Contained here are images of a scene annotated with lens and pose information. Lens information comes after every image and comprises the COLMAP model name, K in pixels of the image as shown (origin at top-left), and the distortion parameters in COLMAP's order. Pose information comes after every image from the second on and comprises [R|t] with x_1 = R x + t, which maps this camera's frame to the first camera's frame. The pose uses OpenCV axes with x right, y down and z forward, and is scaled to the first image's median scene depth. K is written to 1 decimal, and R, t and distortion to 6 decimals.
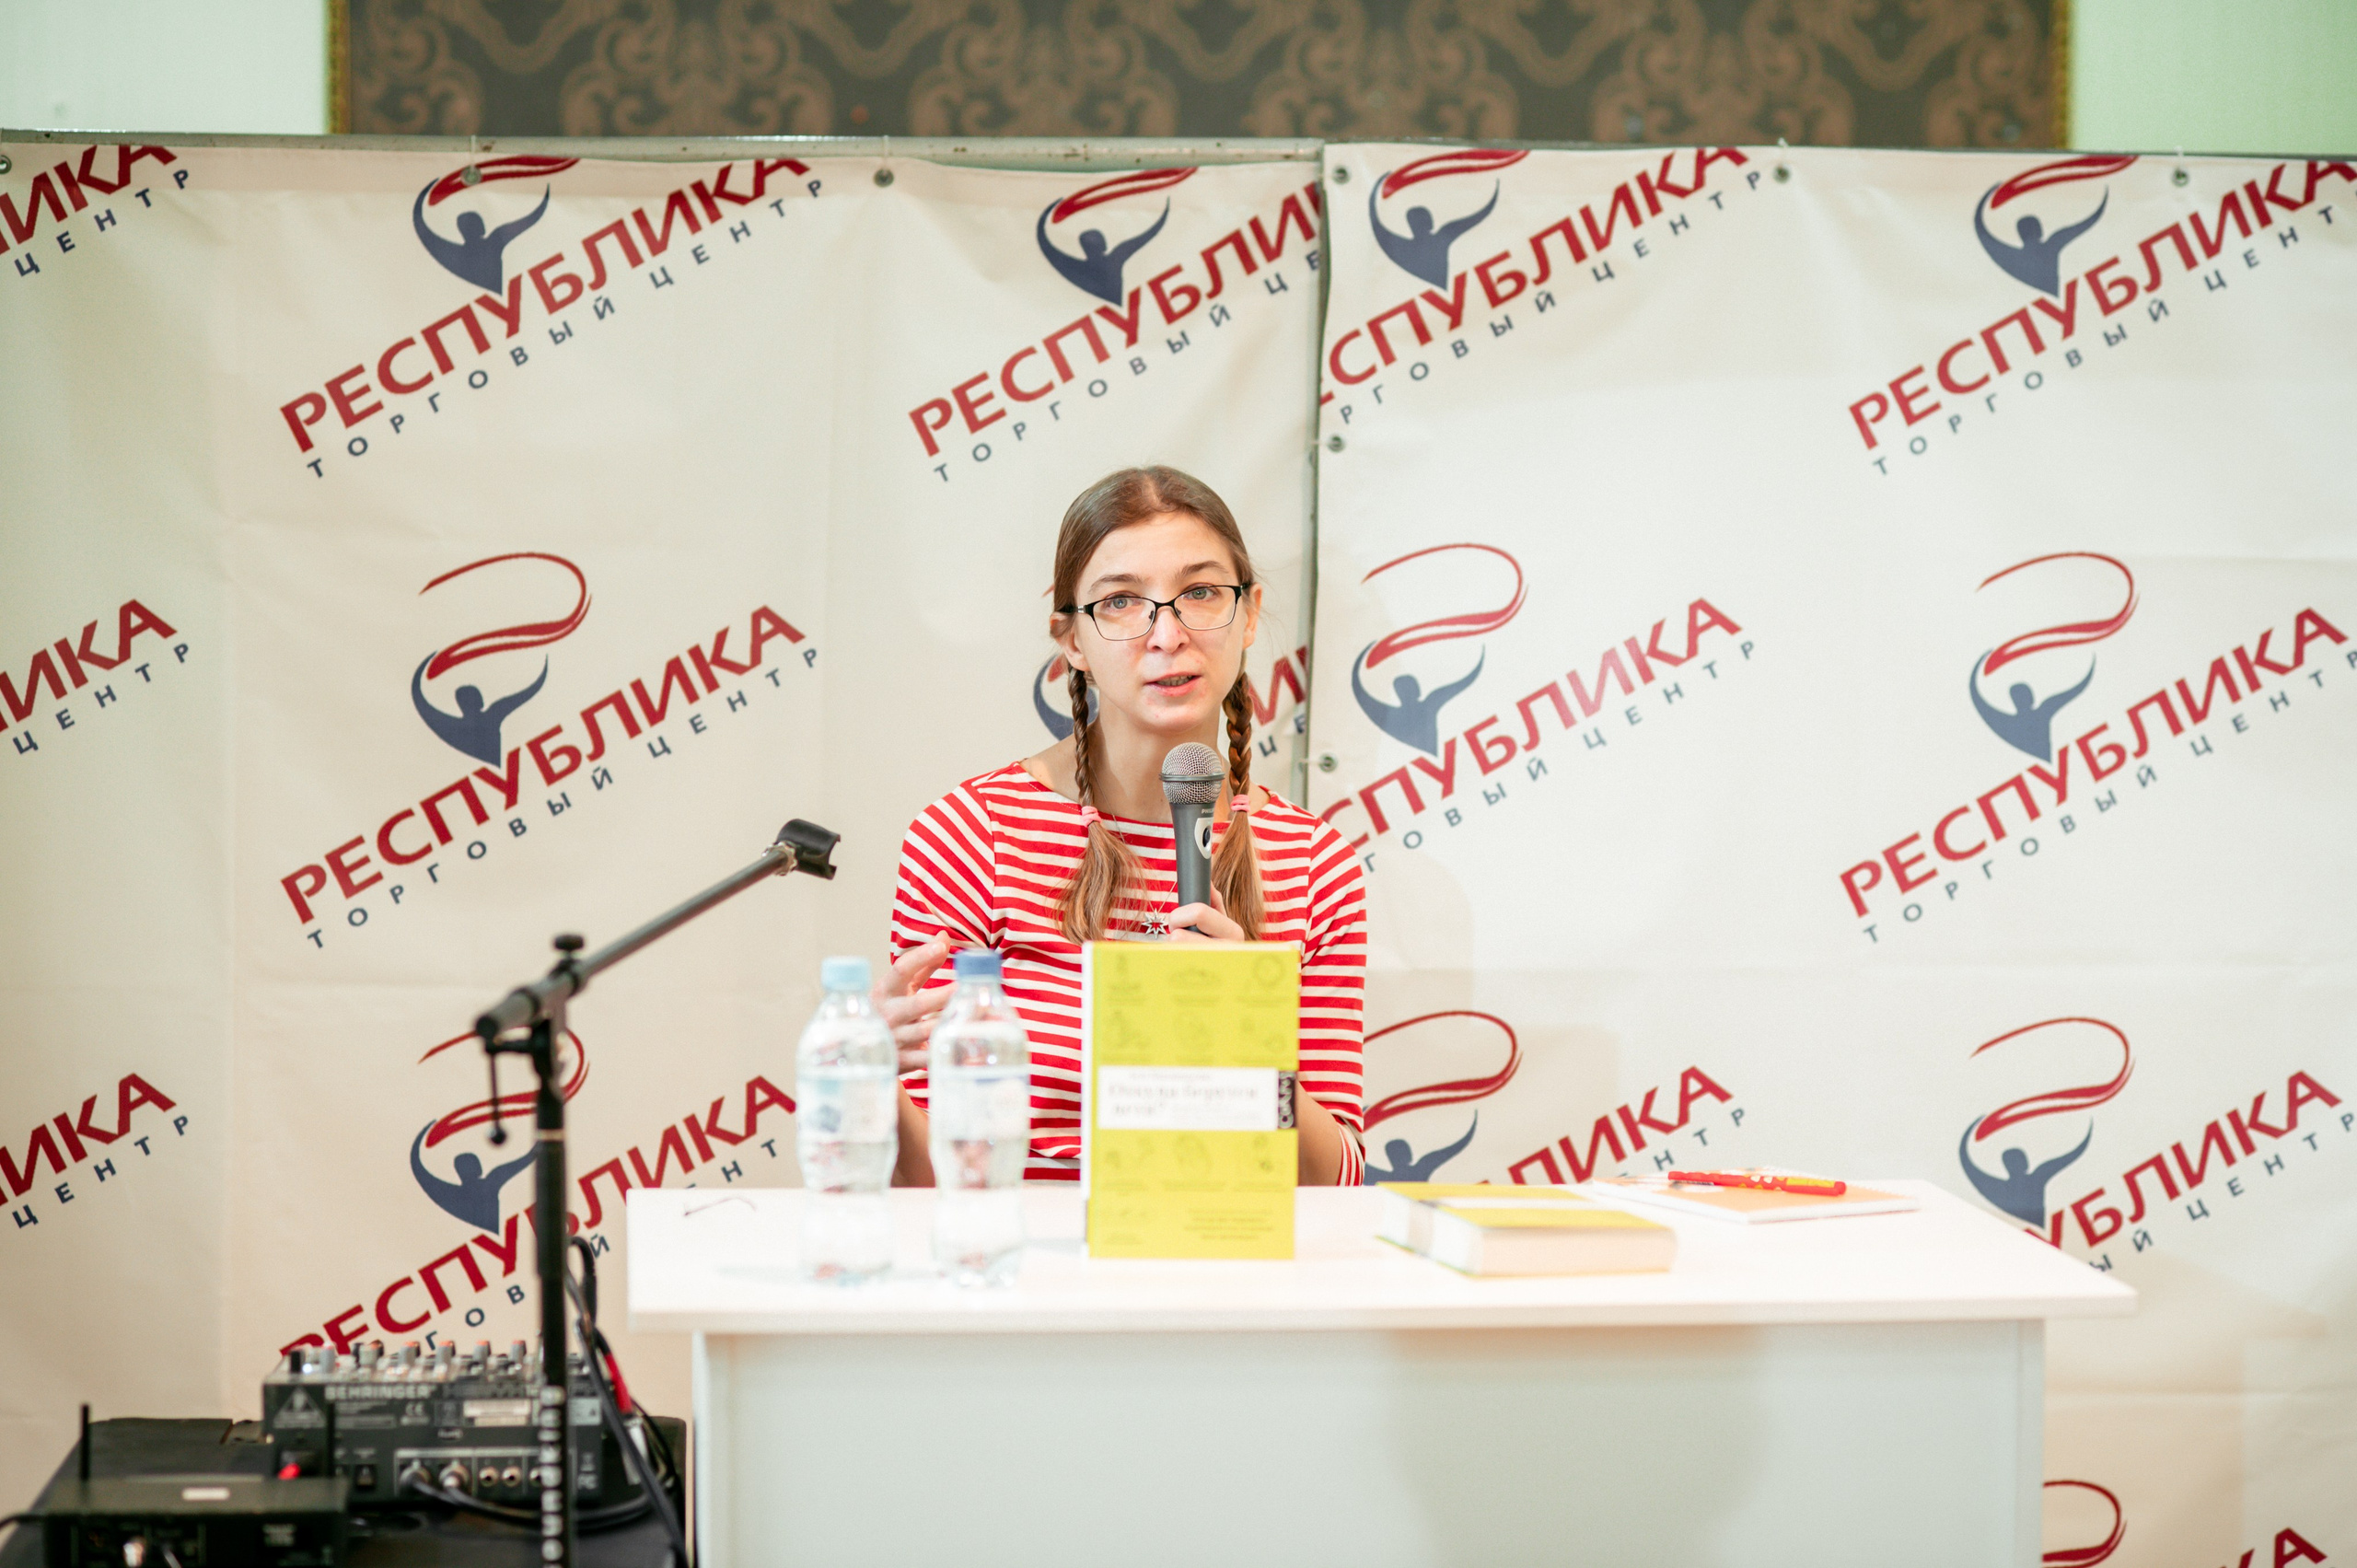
lens RADIAL K [[5619.3, 0, 1186.9], [0, 5619.3, 786.7], [0, 0, 1]] dist [-0.084913, 0.000000]
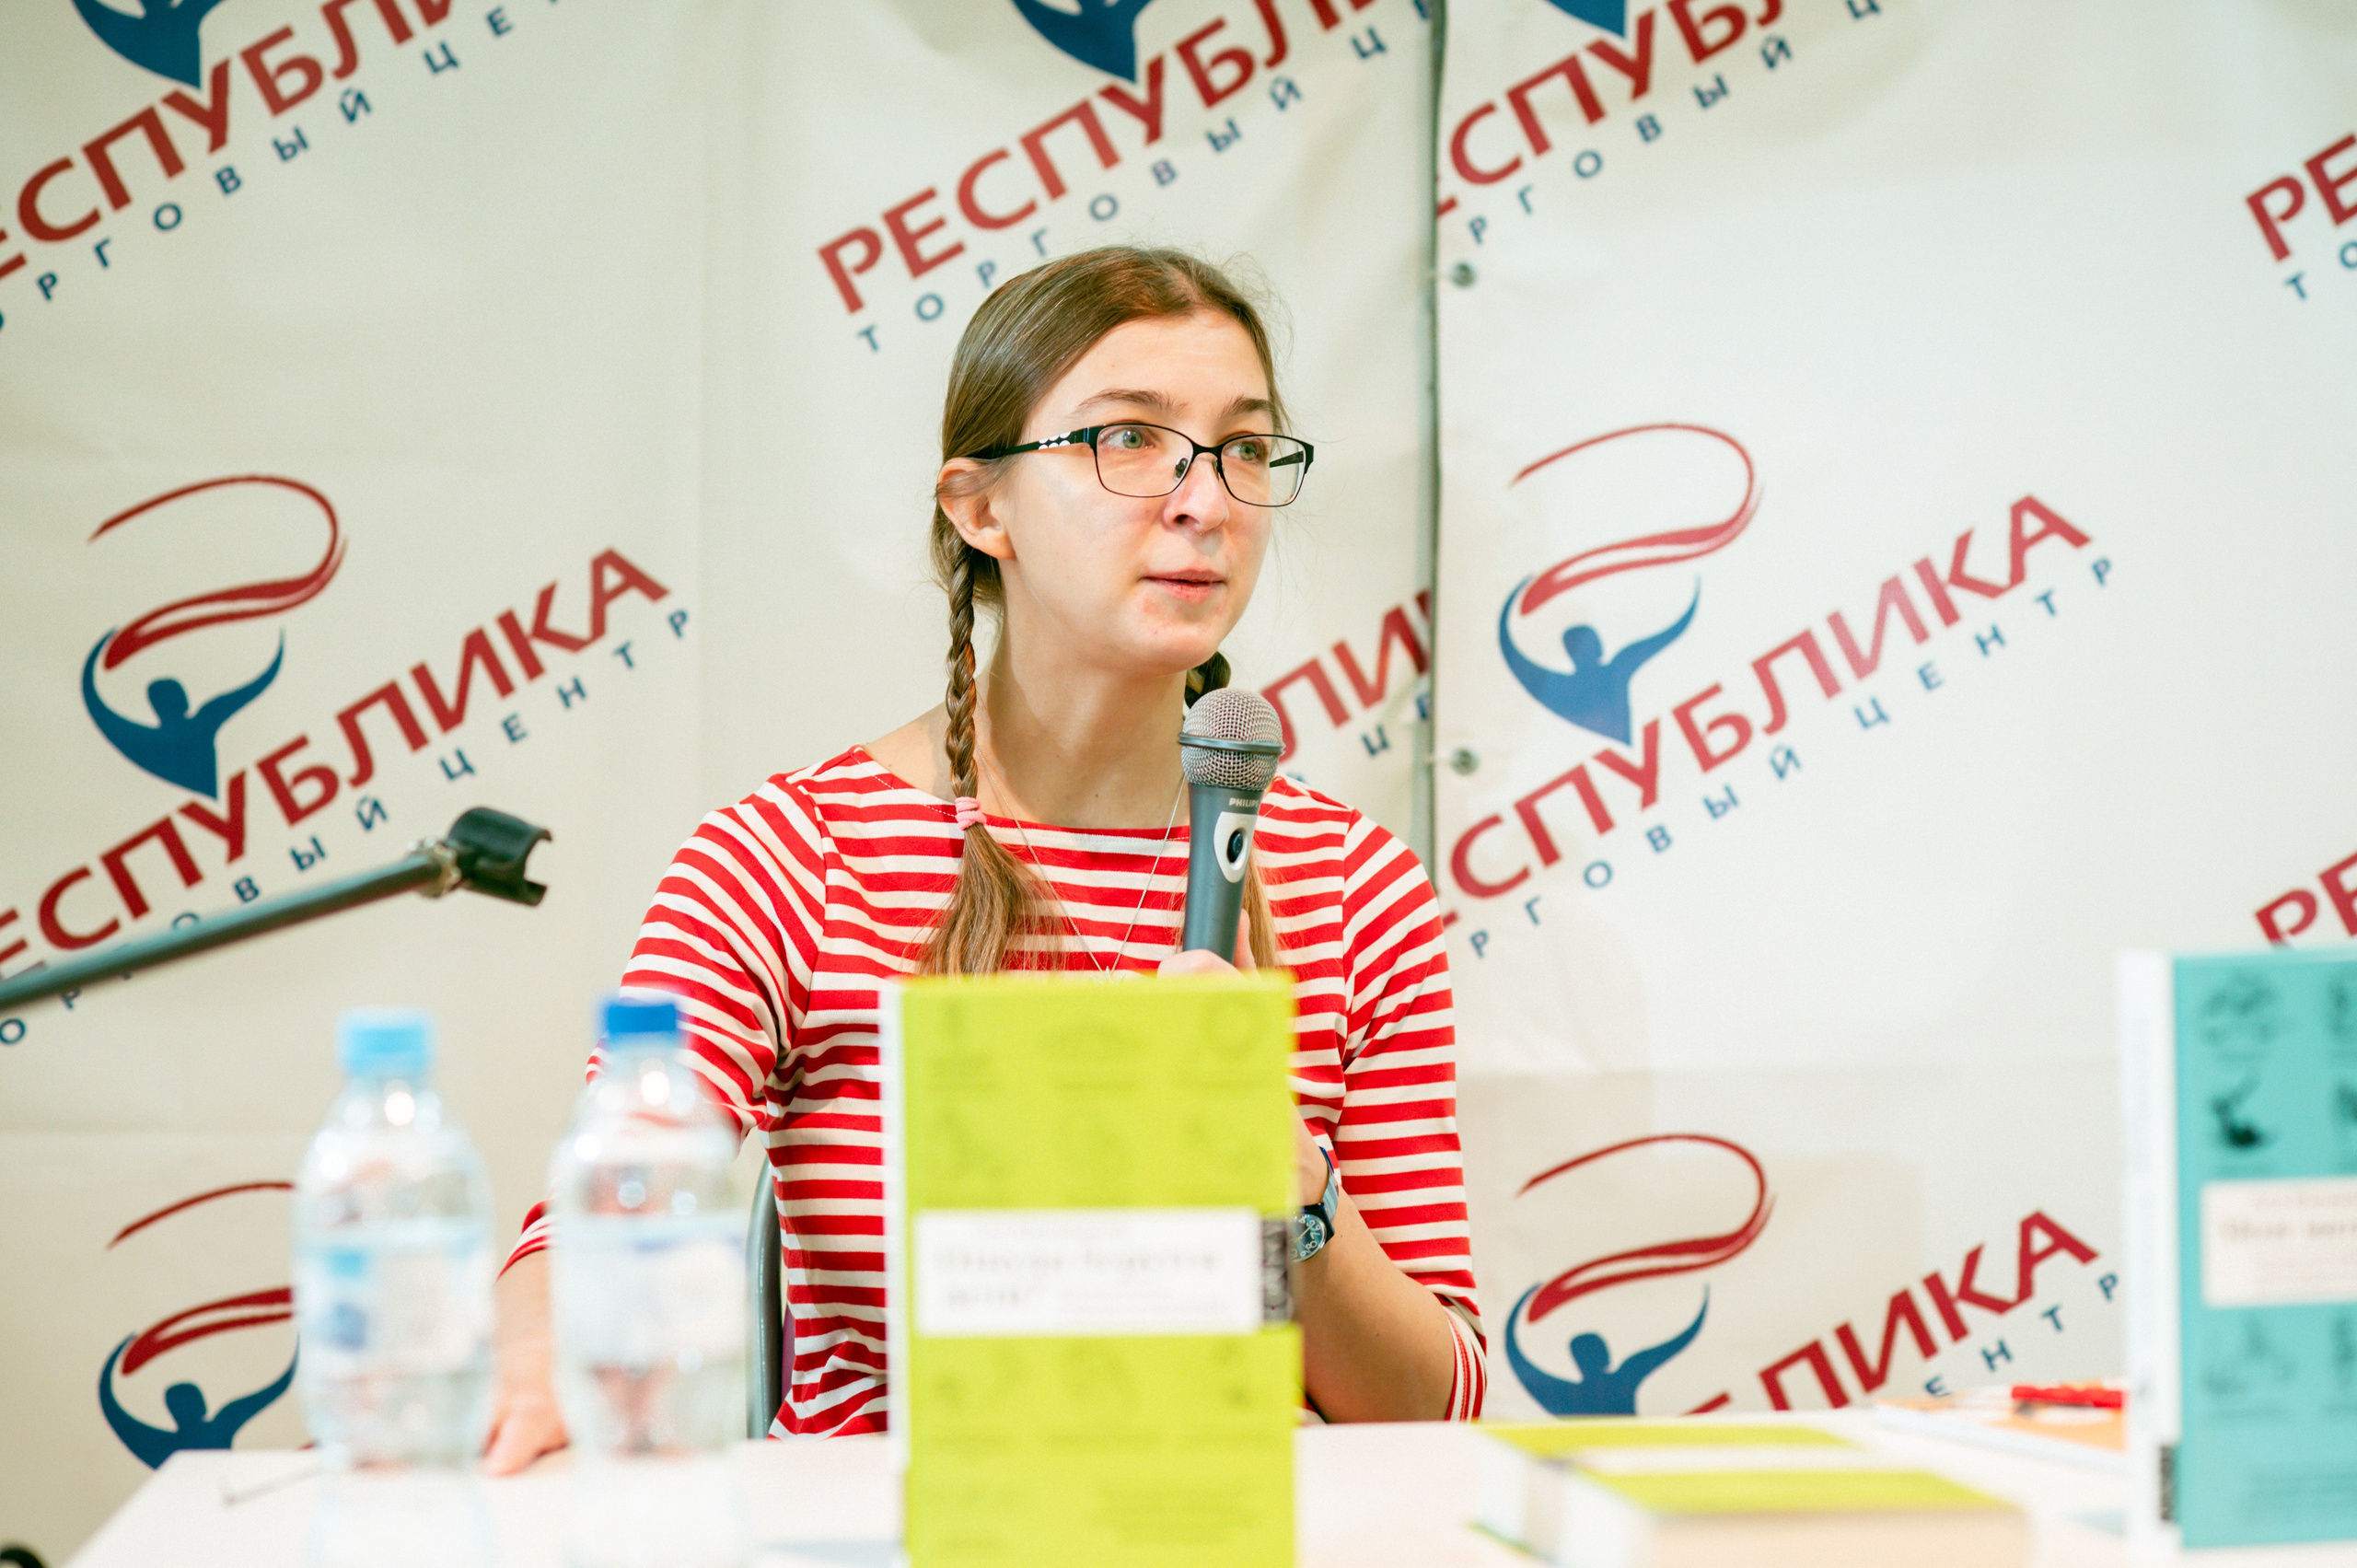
lens RADIAL K [[5619.3, 0, 1163.0], [0, 5619.3, 777.6], [0, 0, 1]] dist [-0.084913, 0.000000]
pose [[0.997943, -0.027007, -0.058135, 0.028084], [0.024949, 0.999046, -0.035840, 0.020432], [0.059048, 0.034316, 0.997665, 0.343877]]
